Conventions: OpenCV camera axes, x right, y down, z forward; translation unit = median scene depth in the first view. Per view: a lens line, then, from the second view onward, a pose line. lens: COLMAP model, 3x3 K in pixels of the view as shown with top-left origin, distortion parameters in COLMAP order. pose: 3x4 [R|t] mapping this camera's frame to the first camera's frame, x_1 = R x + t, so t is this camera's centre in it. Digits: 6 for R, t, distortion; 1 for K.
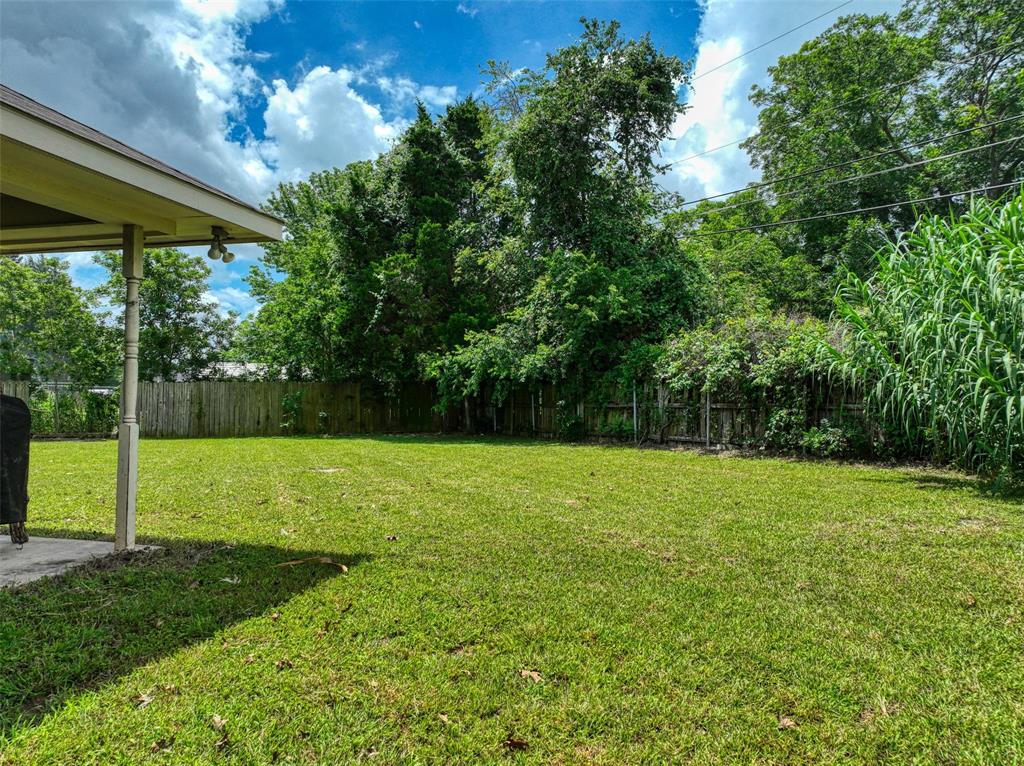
lens RADIAL K [[723.5, 0, 508.5], [0, 723.5, 381.4], [0, 0, 1]] dist [0.010852, 0.001516]
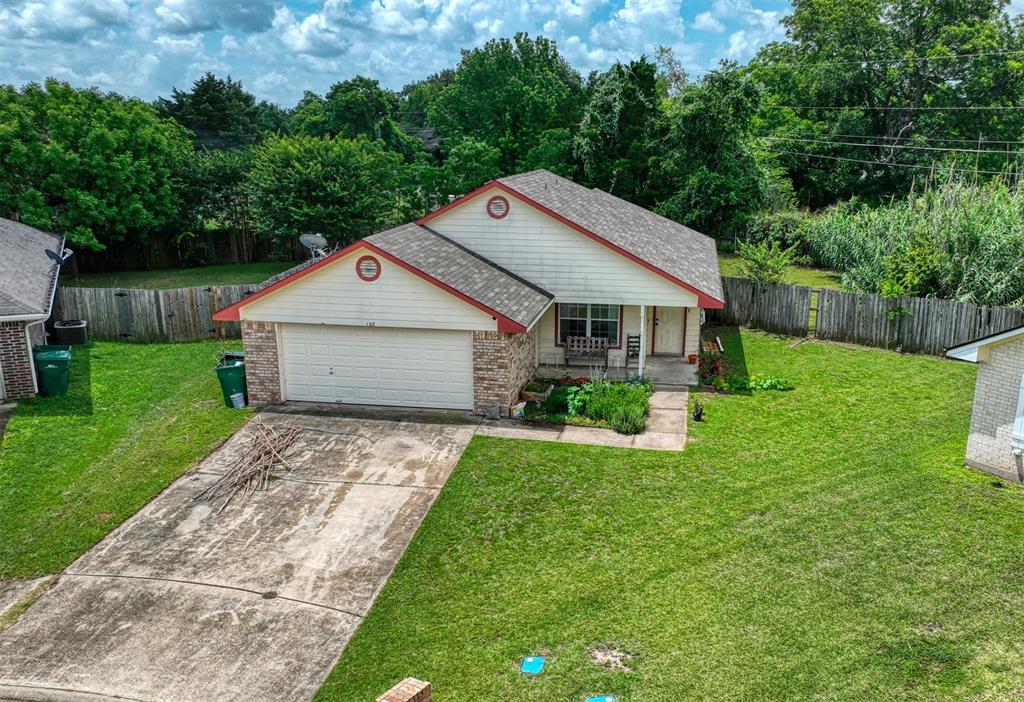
lens RADIAL K [[890.9, 0, 514.9], [0, 890.9, 355.0], [0, 0, 1]] dist [-0.006702, -0.002891]
pose [[0.997385, -0.010633, 0.071489, -0.753428], [-0.008881, 0.963591, 0.267232, -0.369208], [-0.071728, -0.267168, 0.960977, -1.850822]]
